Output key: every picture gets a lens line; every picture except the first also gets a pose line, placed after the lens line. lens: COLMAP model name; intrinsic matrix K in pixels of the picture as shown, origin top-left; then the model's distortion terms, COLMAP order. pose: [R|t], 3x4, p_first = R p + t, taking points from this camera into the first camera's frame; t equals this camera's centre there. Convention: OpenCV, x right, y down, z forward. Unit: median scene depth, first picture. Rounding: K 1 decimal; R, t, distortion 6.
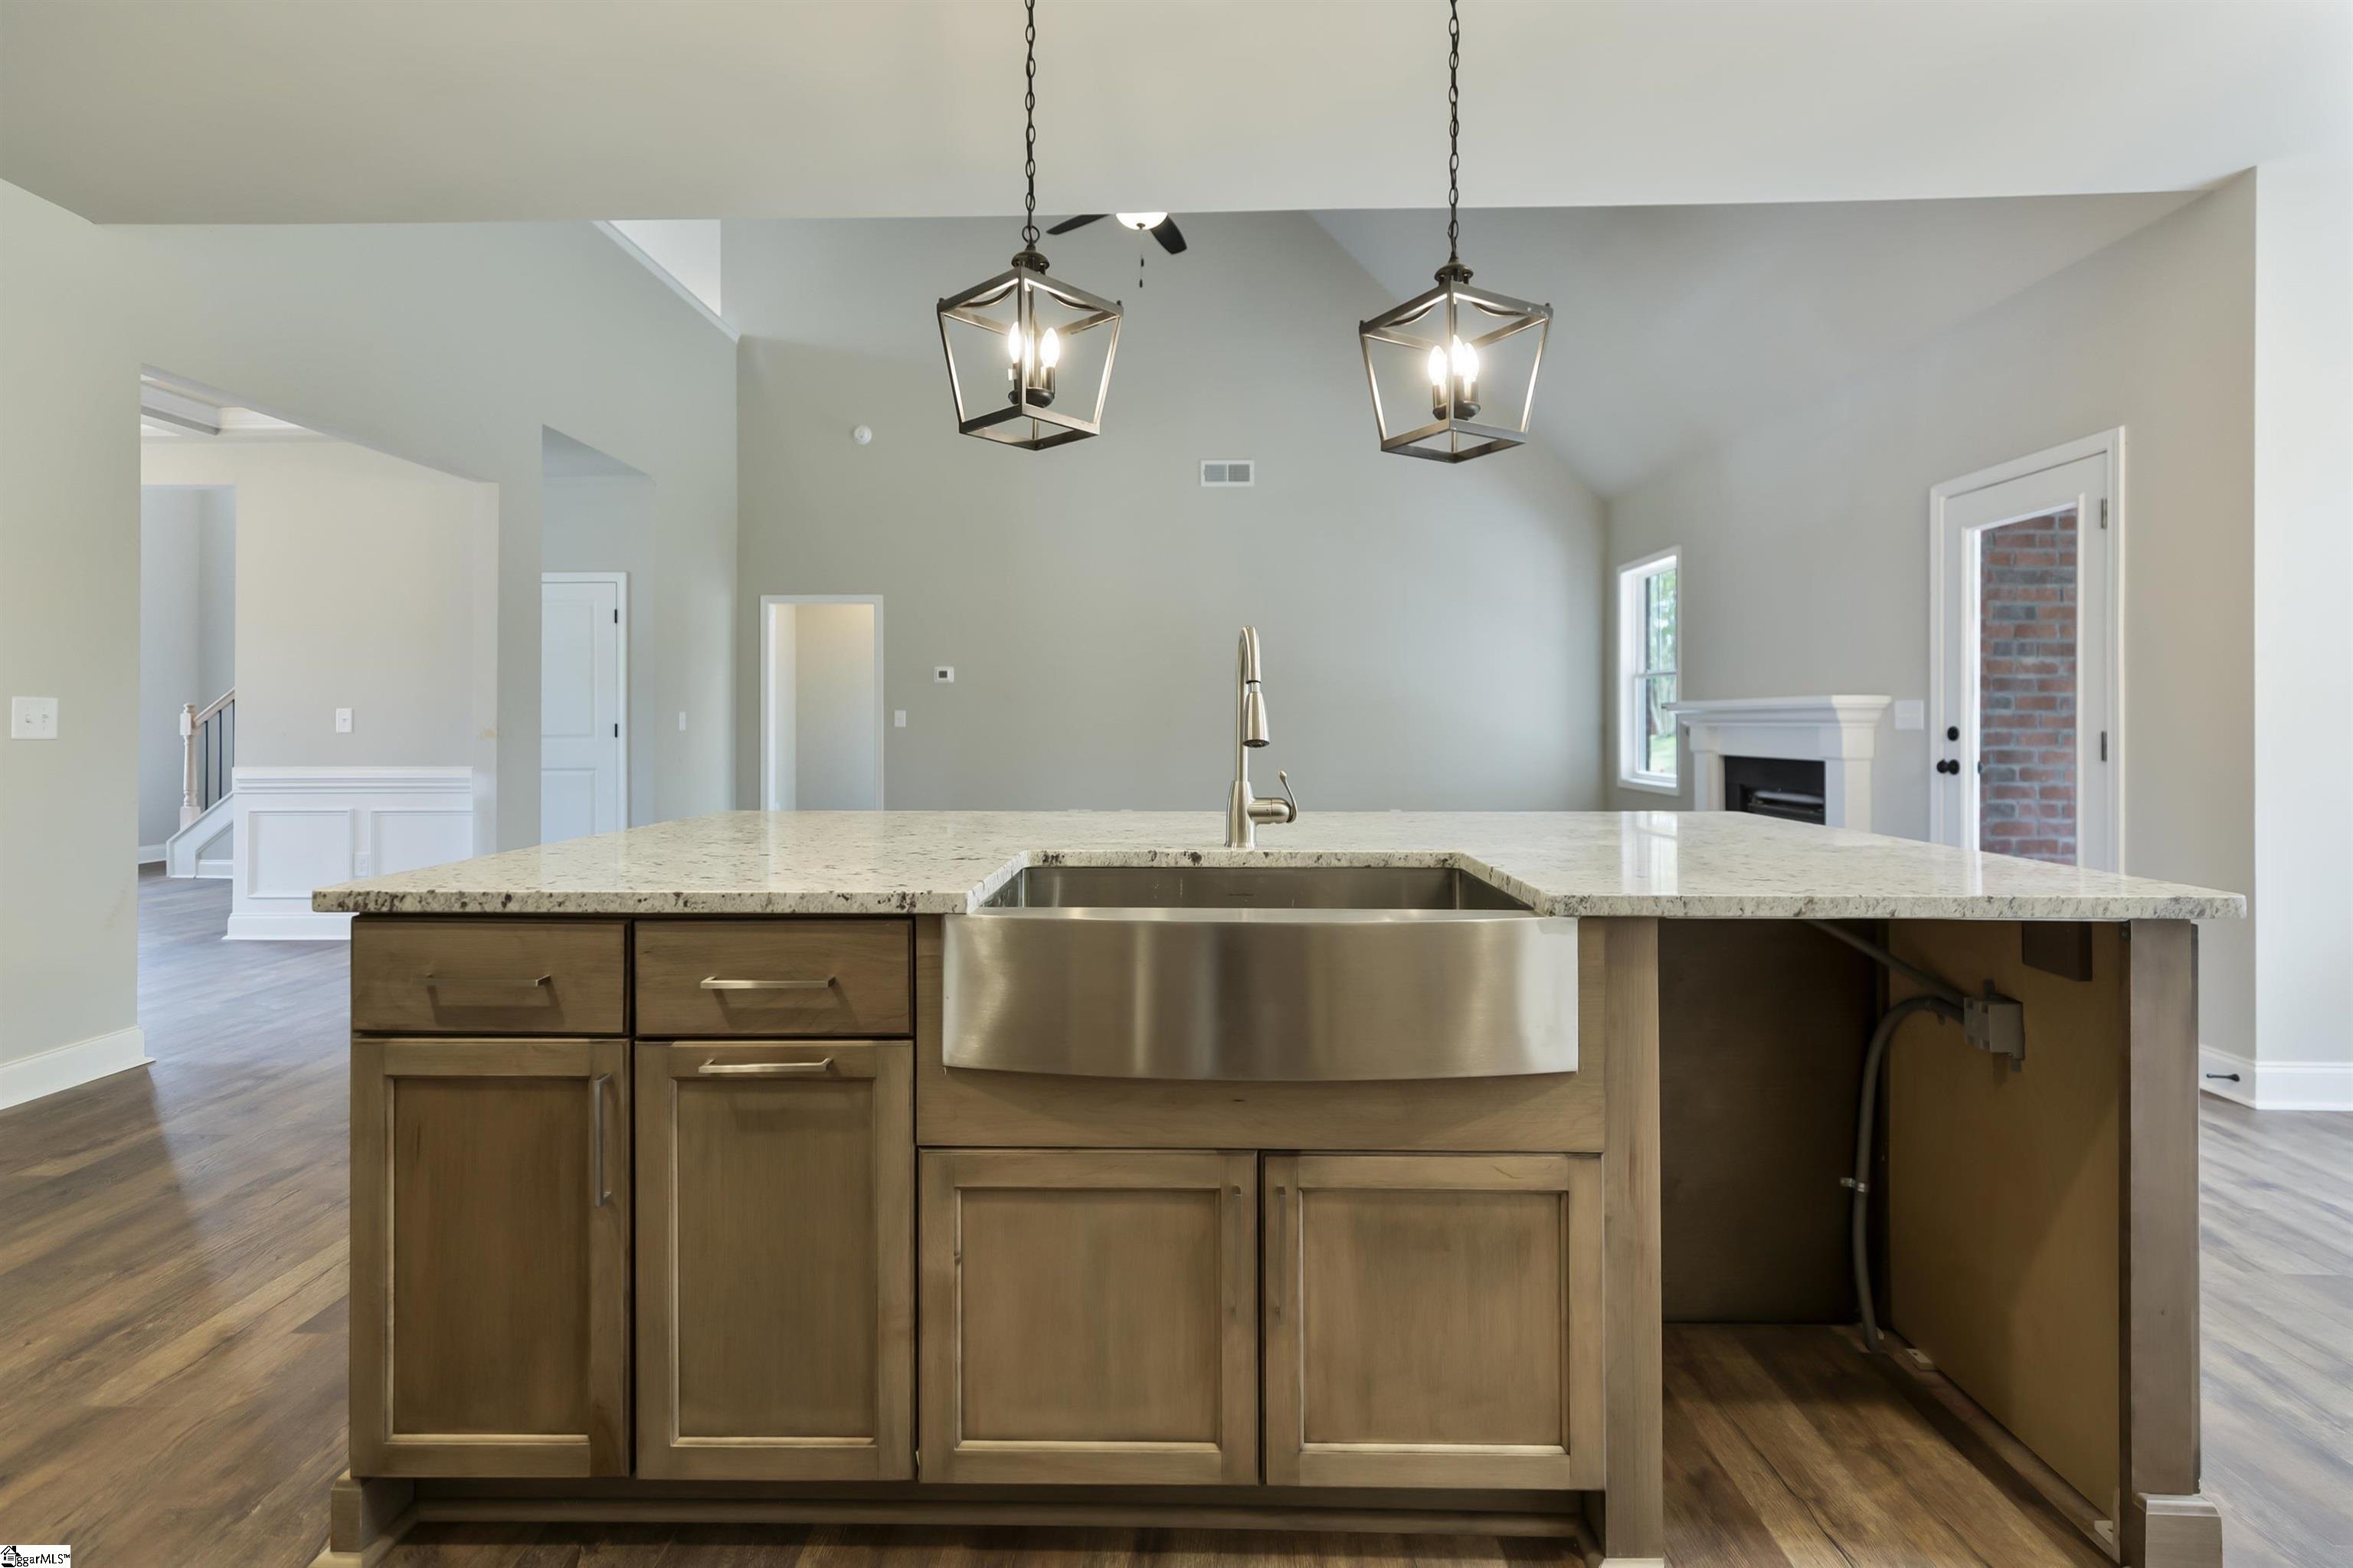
lens RADIAL K [[1079.0, 0, 1160.5], [0, 1079.0, 713.0], [0, 0, 1]] dist [0.003521, 0.000365]
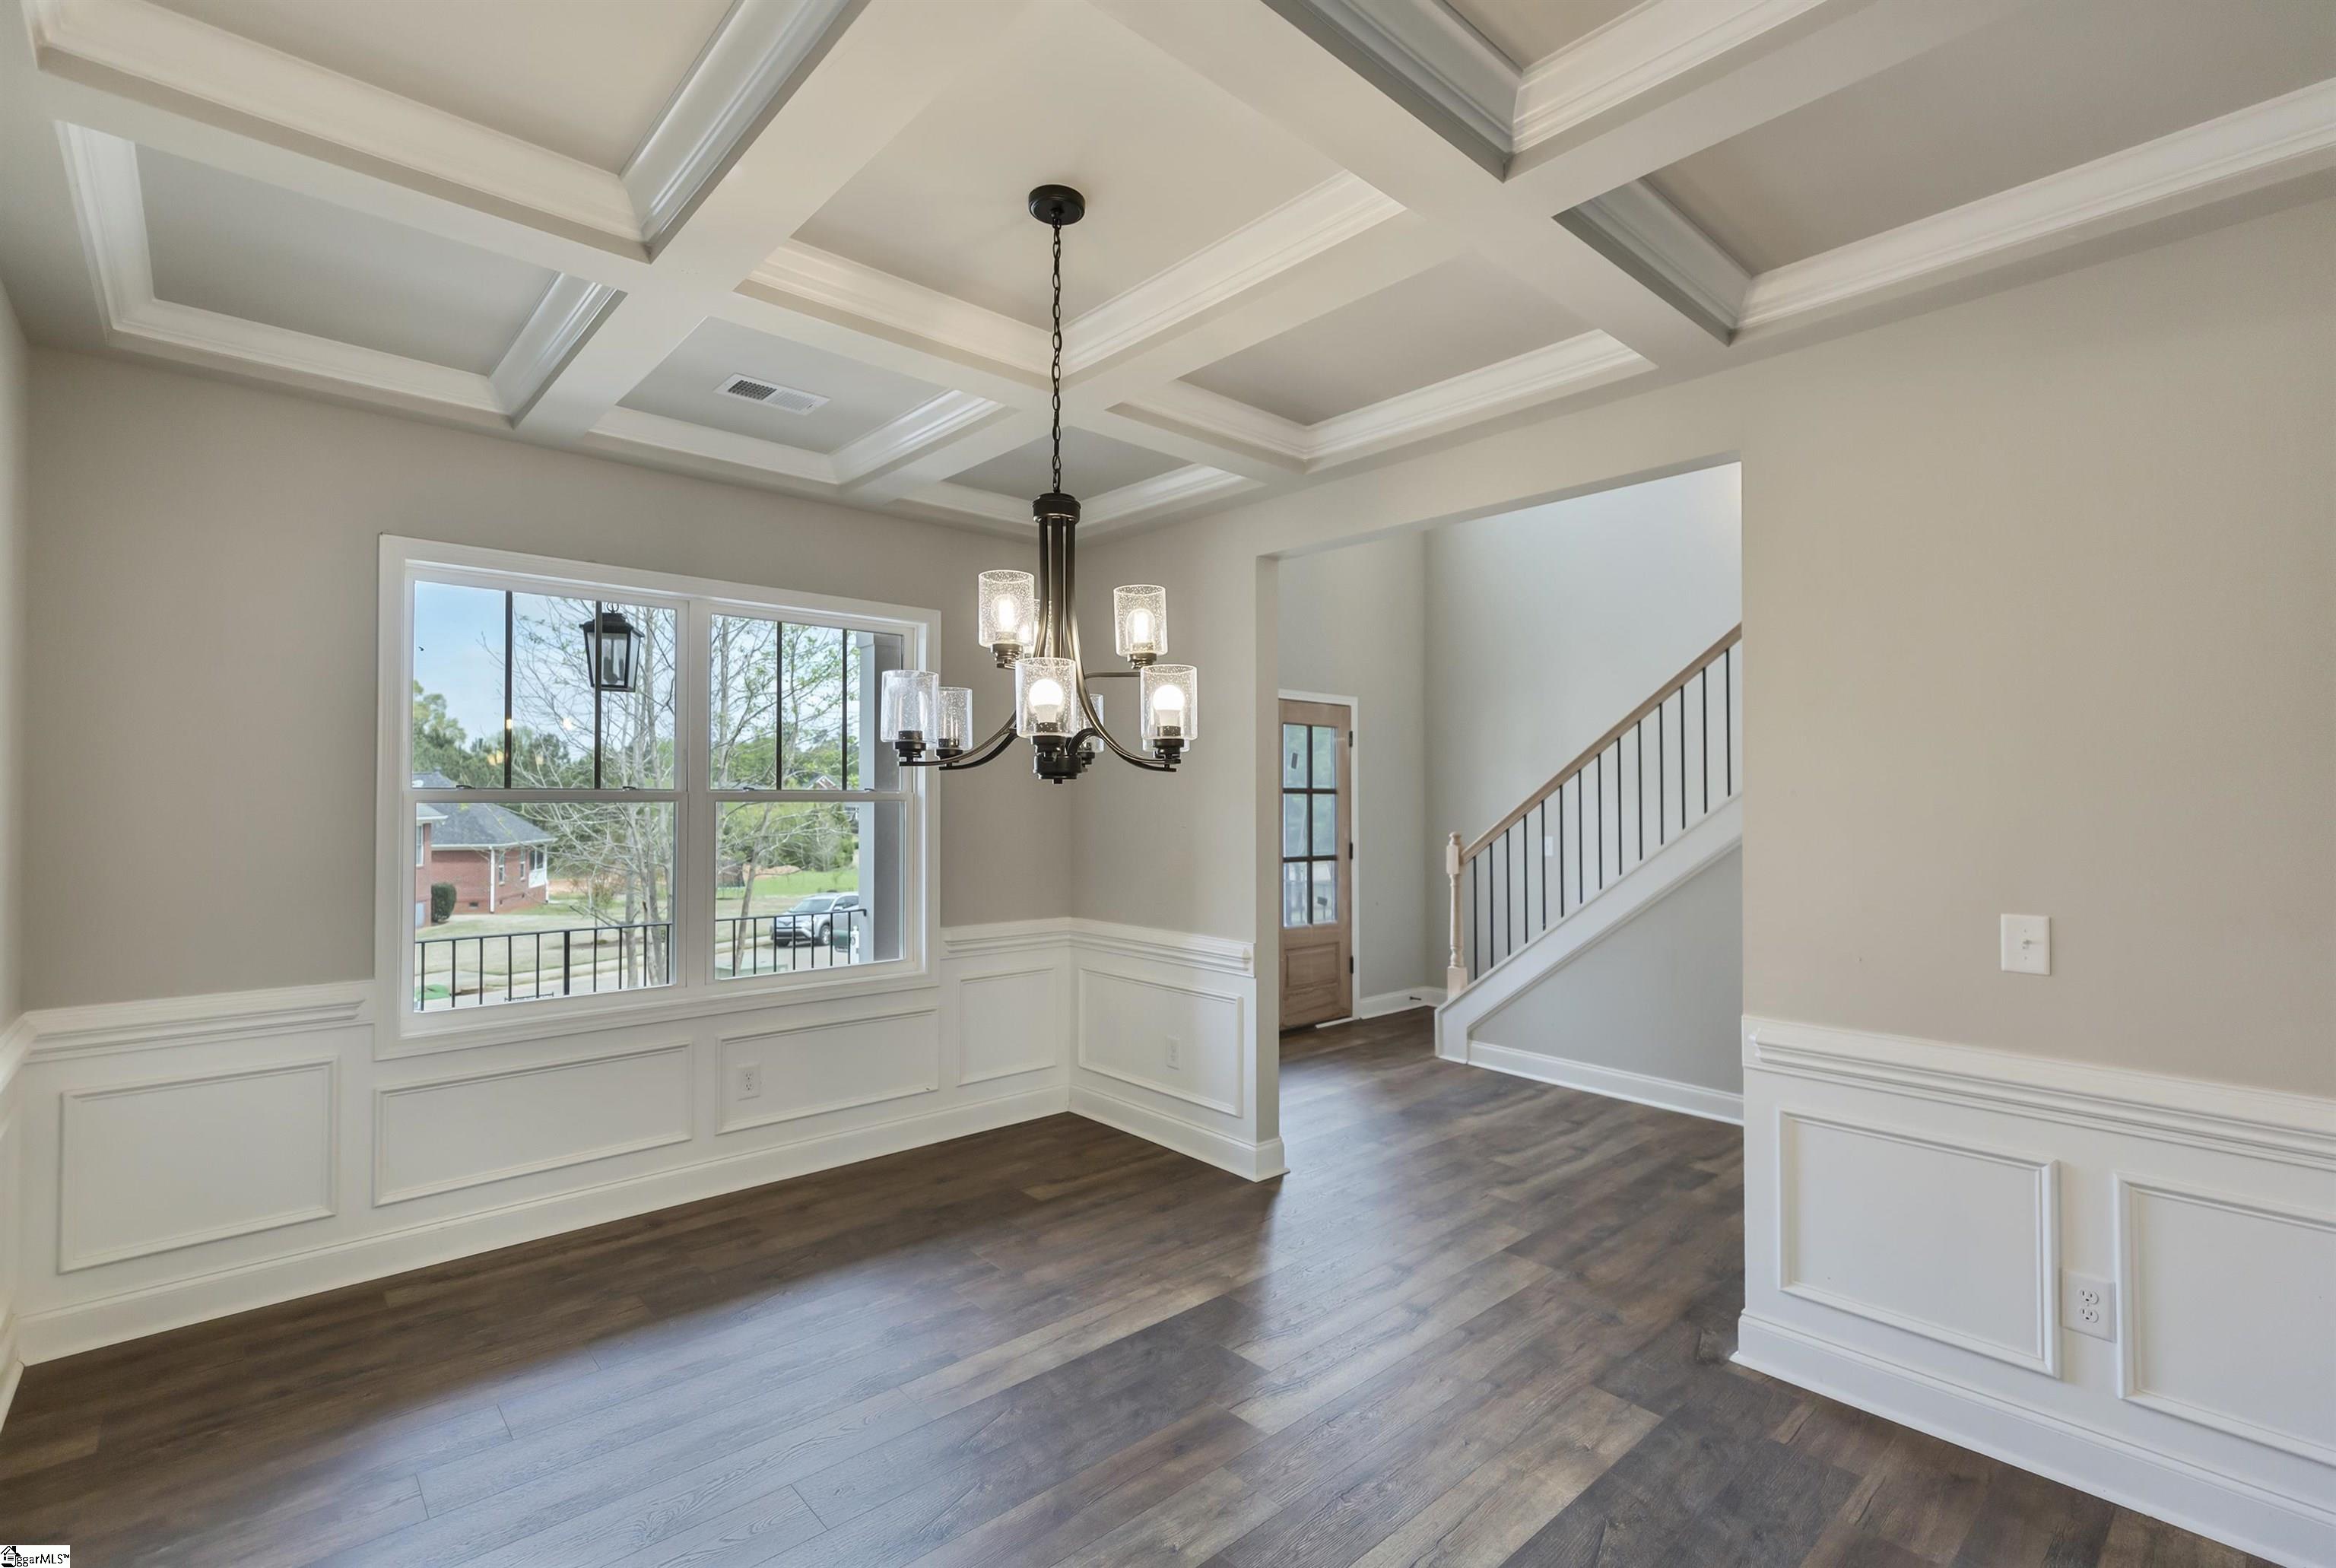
lens RADIAL K [[1071.1, 0, 1176.9], [0, 1071.1, 780.4], [0, 0, 1]] dist [0.003521, 0.000365]
pose [[0.688494, -0.011110, -0.725157, -0.676640], [0.006636, 0.999937, -0.009019, -0.054967], [0.725211, 0.001397, 0.688525, 0.471015]]
